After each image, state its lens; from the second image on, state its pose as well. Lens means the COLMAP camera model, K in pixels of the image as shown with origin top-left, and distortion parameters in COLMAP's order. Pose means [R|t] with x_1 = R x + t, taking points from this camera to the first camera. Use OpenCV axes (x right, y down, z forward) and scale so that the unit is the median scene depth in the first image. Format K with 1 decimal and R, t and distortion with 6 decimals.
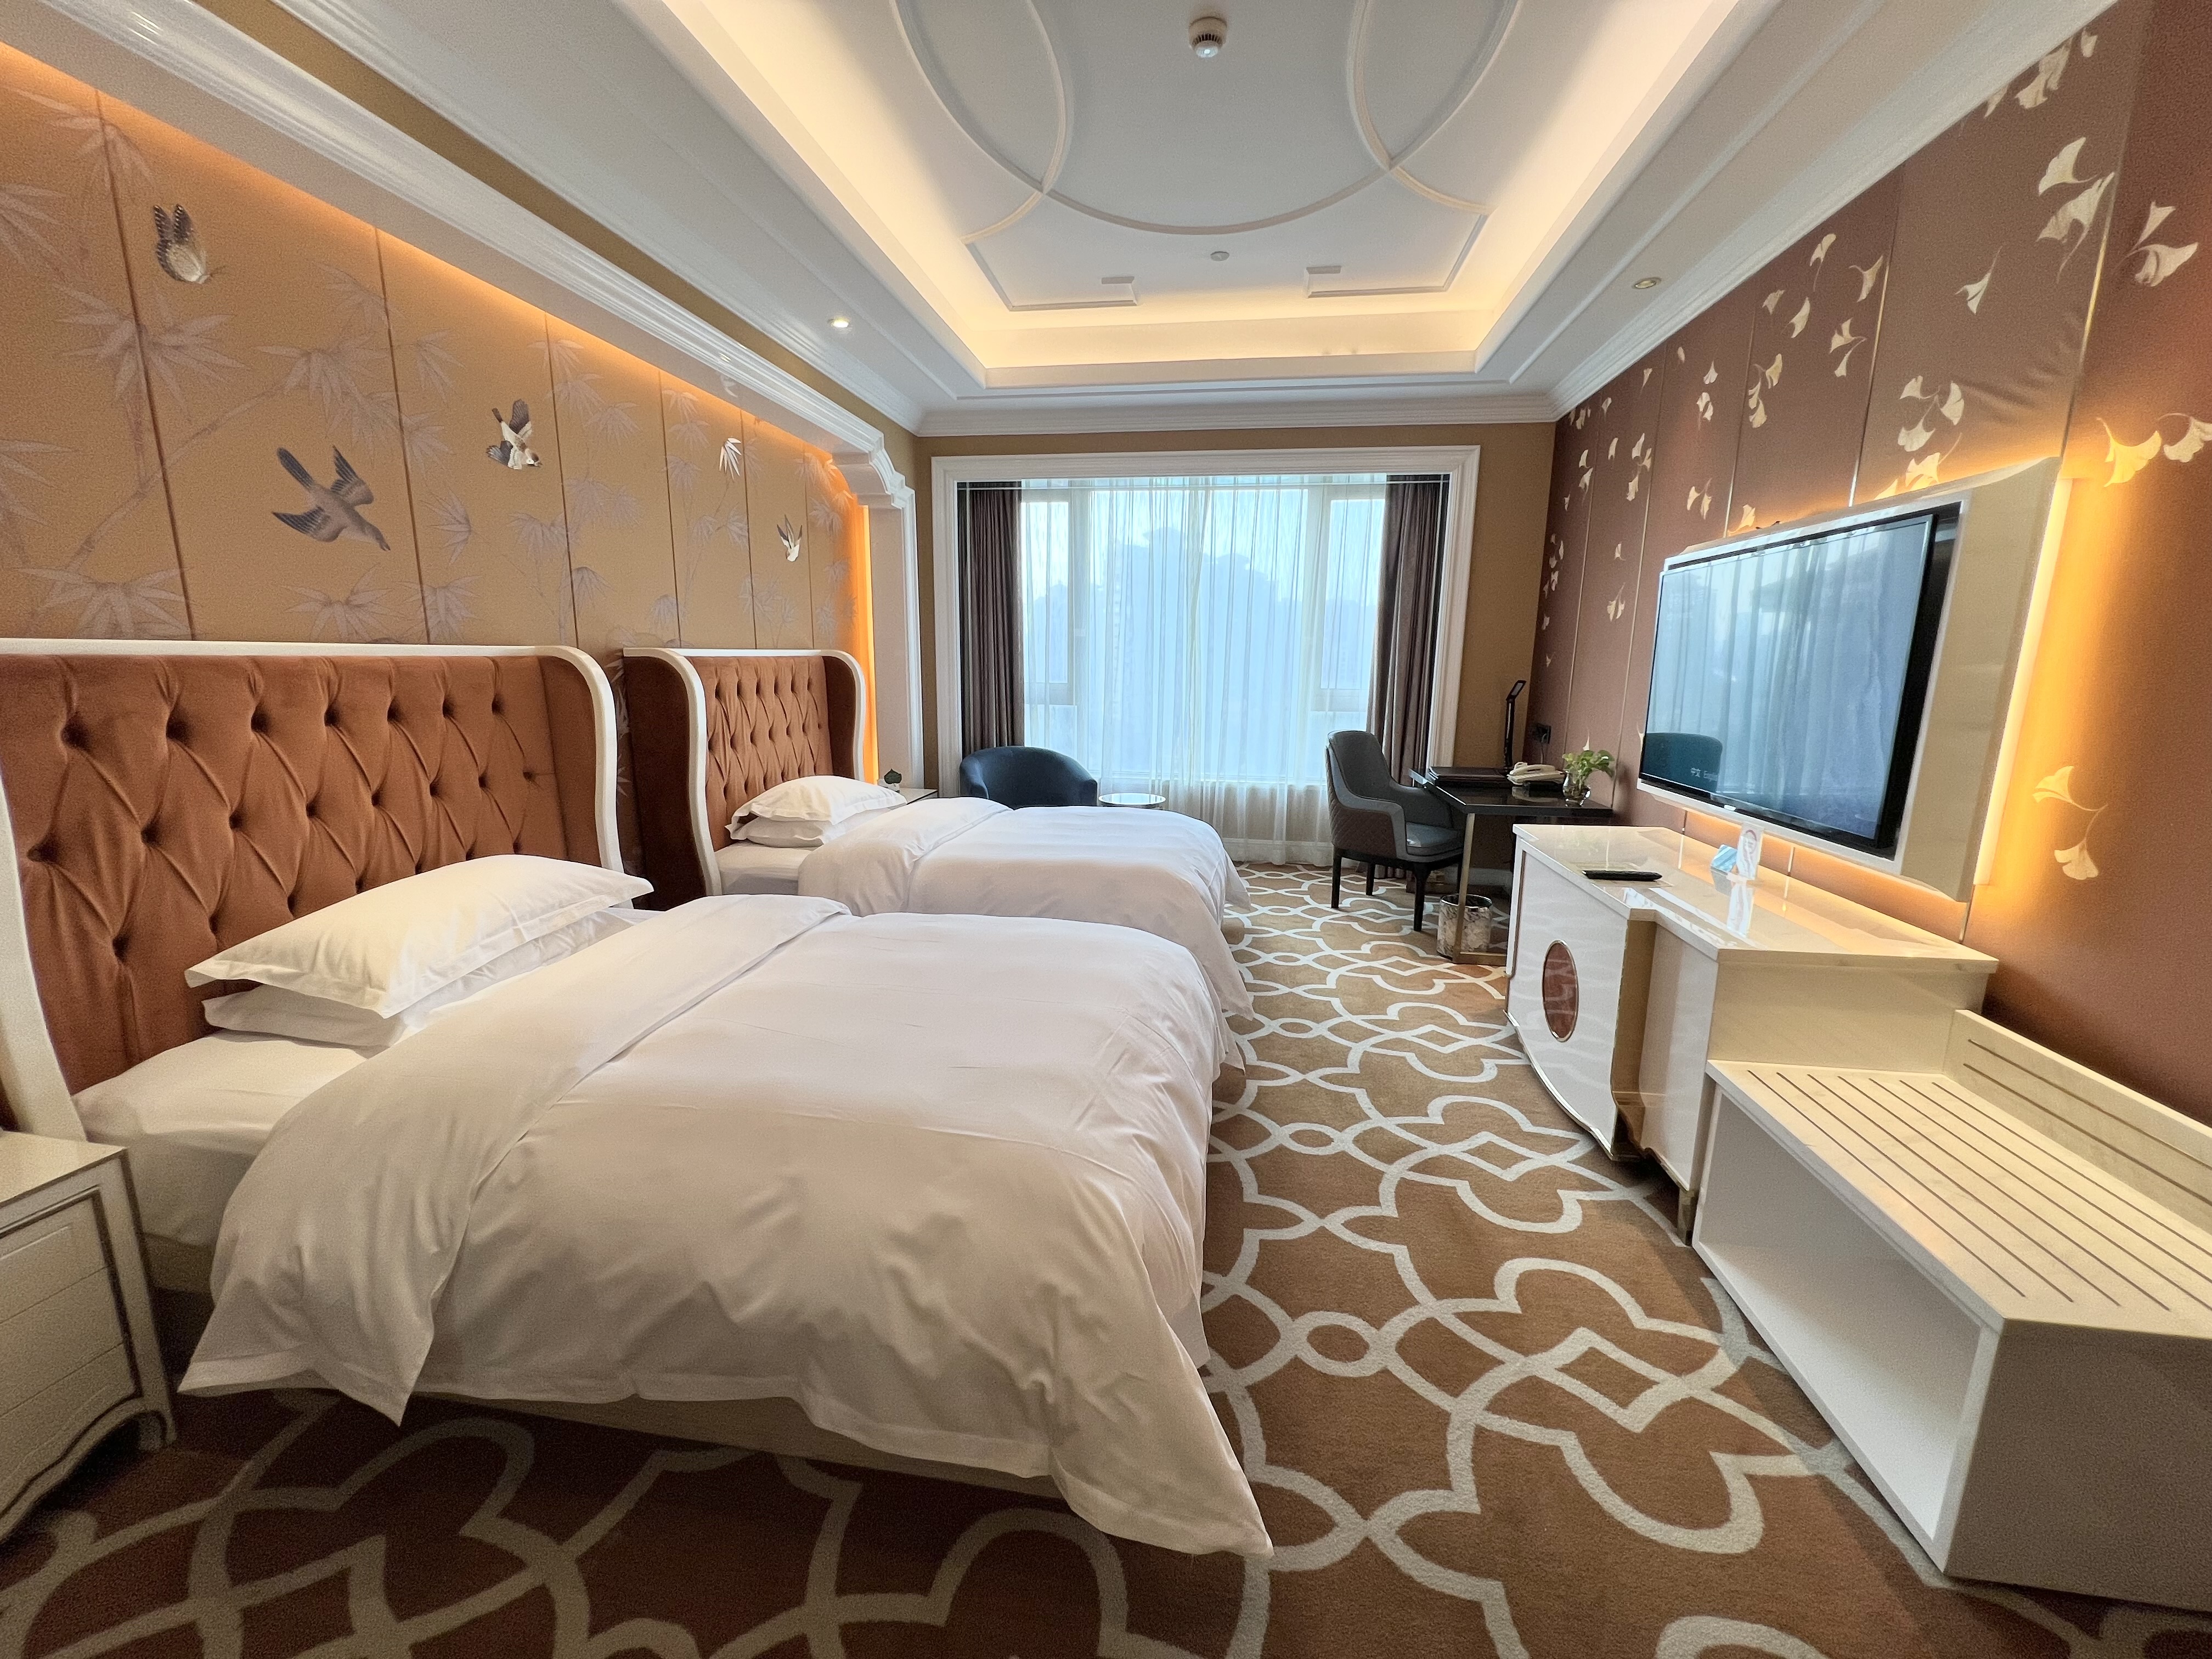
lens RADIAL K [[869.2, 0, 1106.0], [0, 869.2, 829.5], [0, 0, 1]] dist [0.001712, 0.000400]
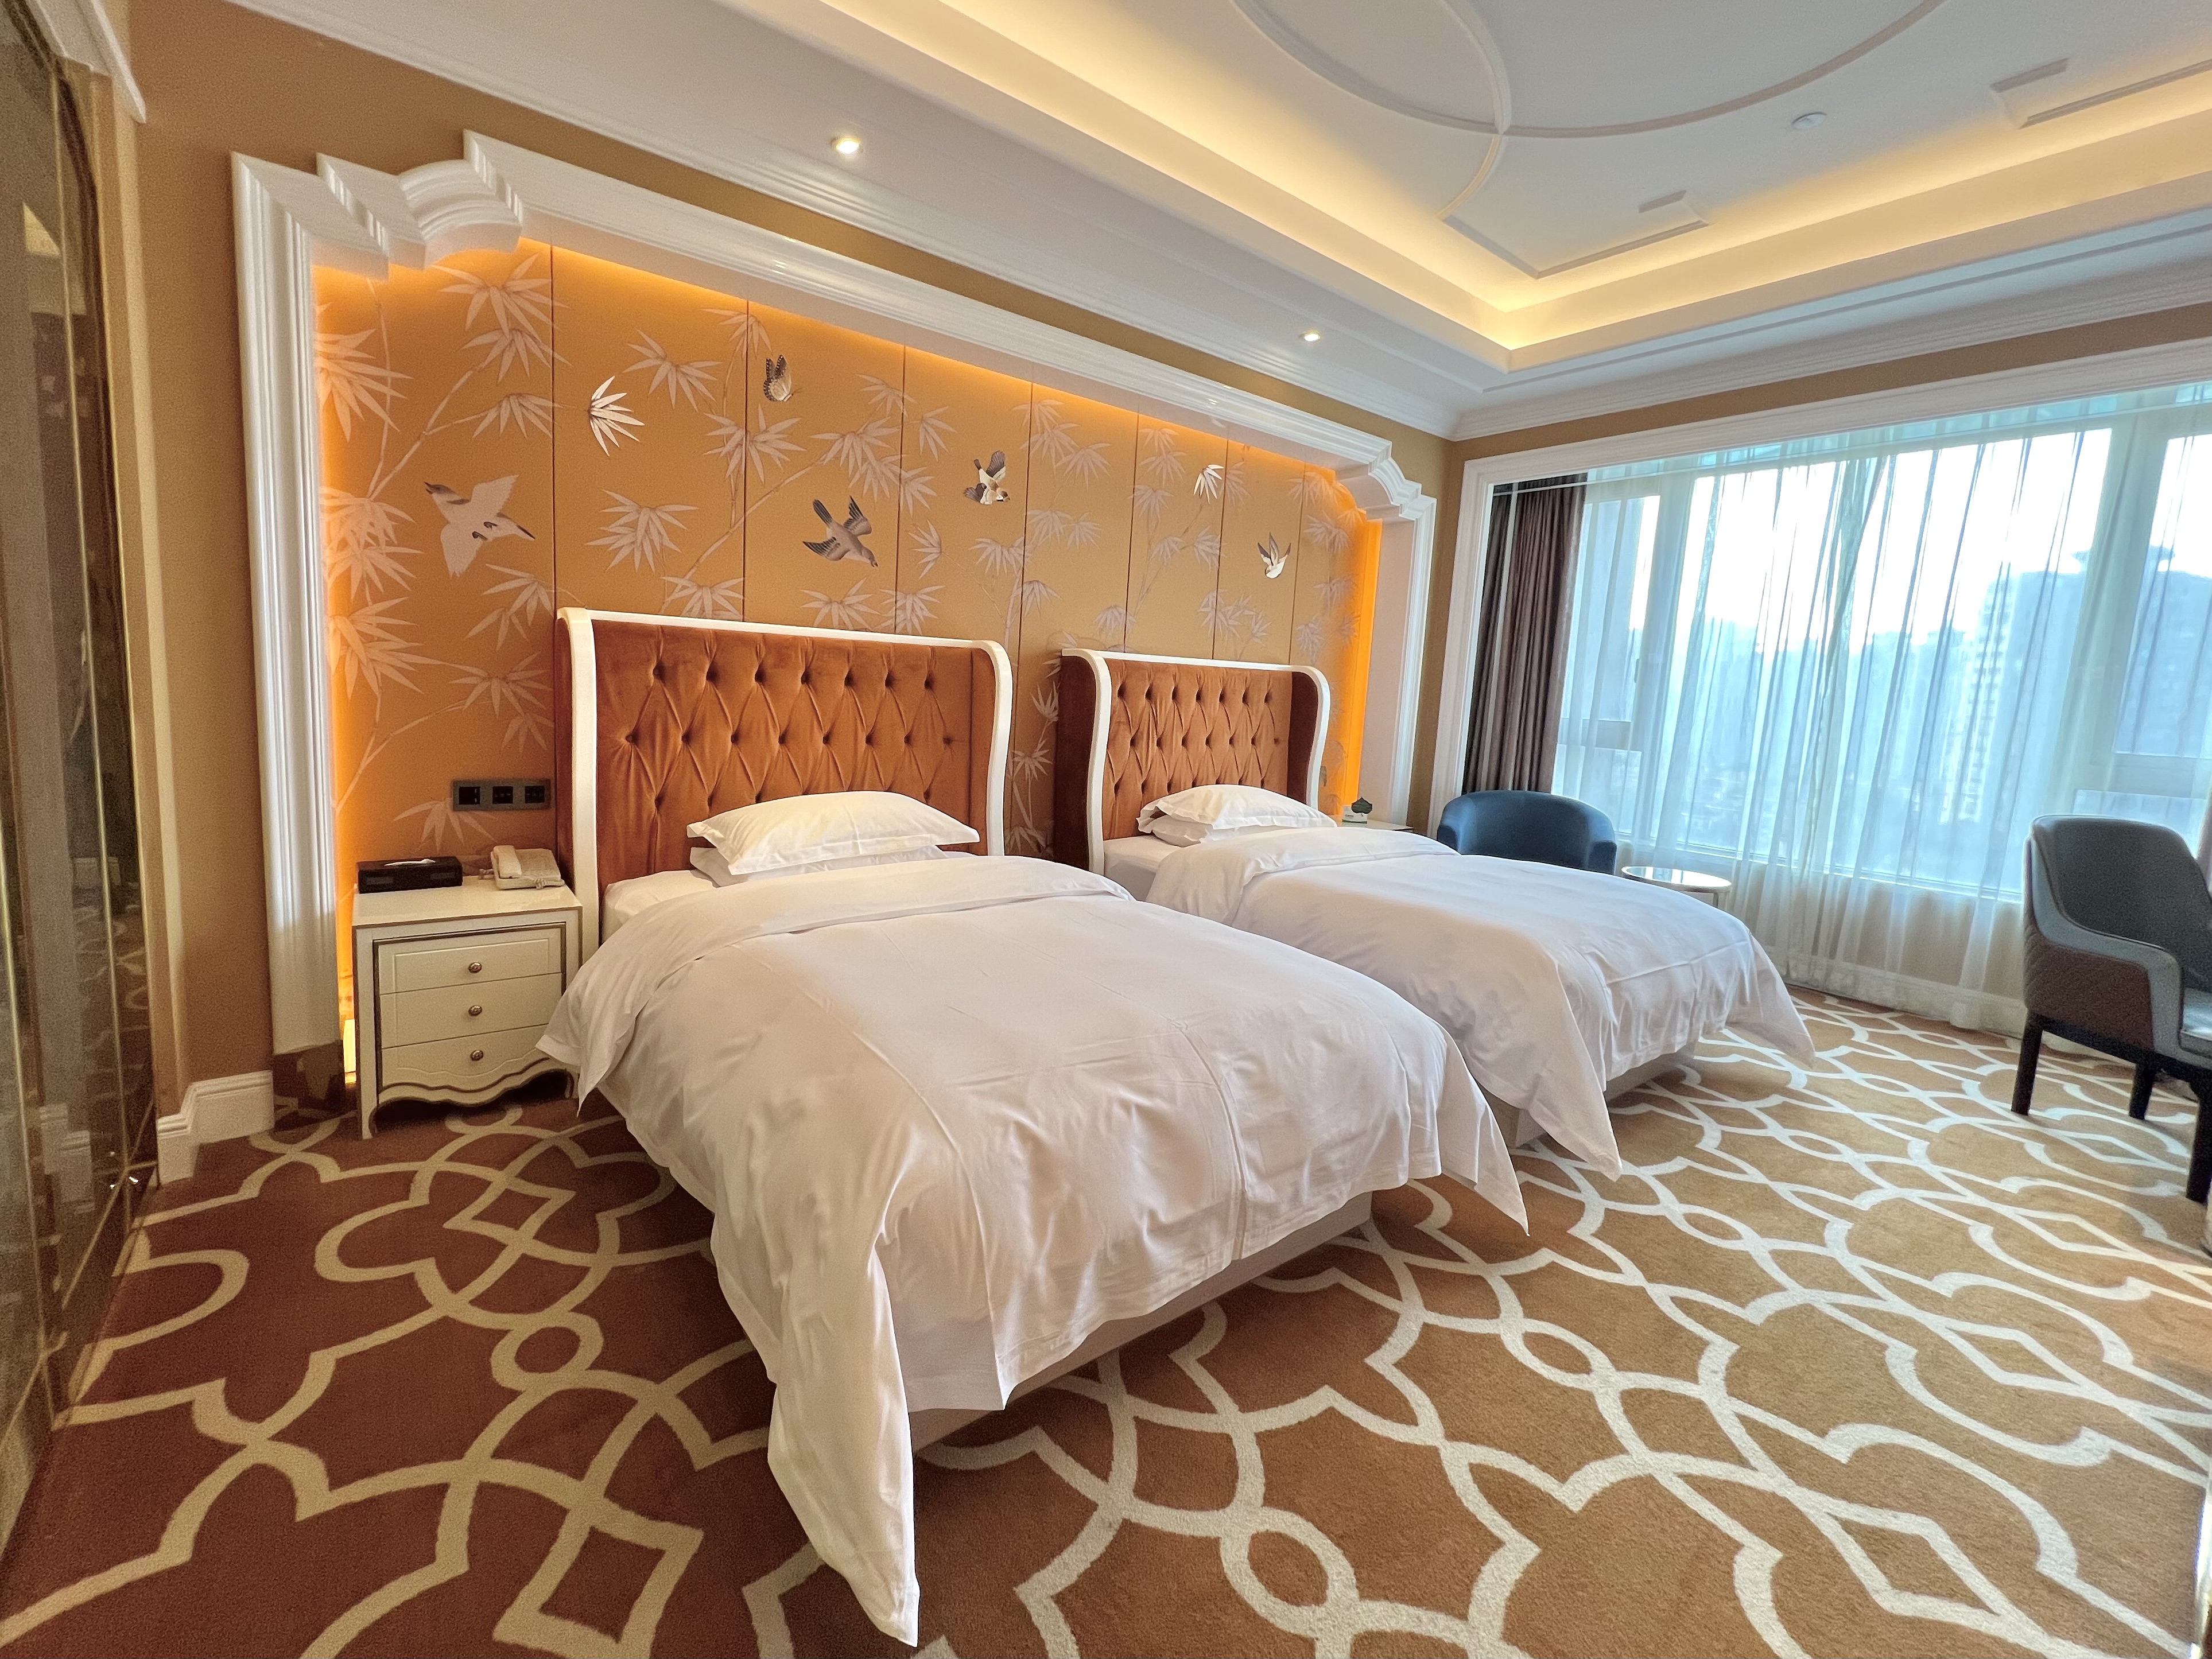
lens RADIAL K [[925.7, 0, 1096.8], [0, 925.7, 800.4], [0, 0, 1]] dist [0.002513, -0.000049]
pose [[0.718298, 0.109379, -0.687084, 0.348837], [-0.178435, 0.983495, -0.029976, 0.020209], [0.672465, 0.144132, 0.725959, 0.156314]]
